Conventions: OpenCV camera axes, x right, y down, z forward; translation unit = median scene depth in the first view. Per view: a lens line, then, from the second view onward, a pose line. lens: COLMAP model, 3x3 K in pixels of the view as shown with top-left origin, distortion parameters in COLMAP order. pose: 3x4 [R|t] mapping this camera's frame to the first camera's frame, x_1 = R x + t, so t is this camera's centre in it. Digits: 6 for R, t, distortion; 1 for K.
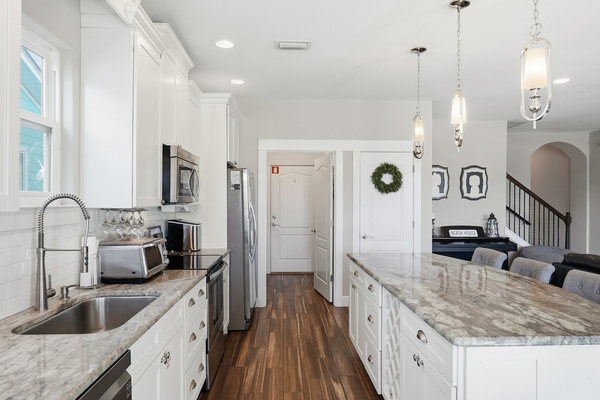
lens RADIAL K [[391.2, 0, 299.2], [0, 391.2, 203.2], [0, 0, 1]] dist [0.004458, 0.000842]
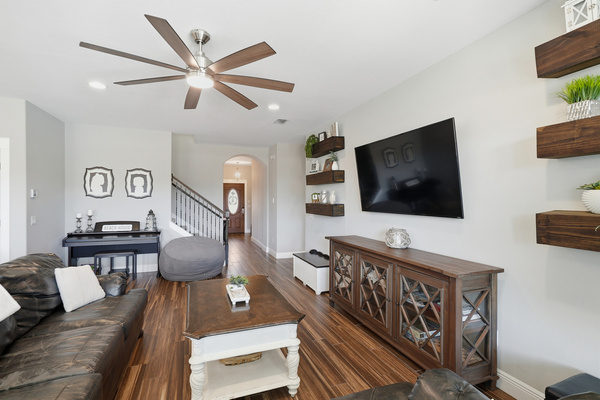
lens RADIAL K [[276.9, 0, 300.6], [0, 276.9, 201.7], [0, 0, 1]] dist [0.001631, 0.000548]
pose [[0.950741, 0.001181, 0.309983, 0.647851], [-0.001241, 0.999999, -0.000004, 0.000802], [-0.309983, -0.000381, 0.950742, 0.079337]]
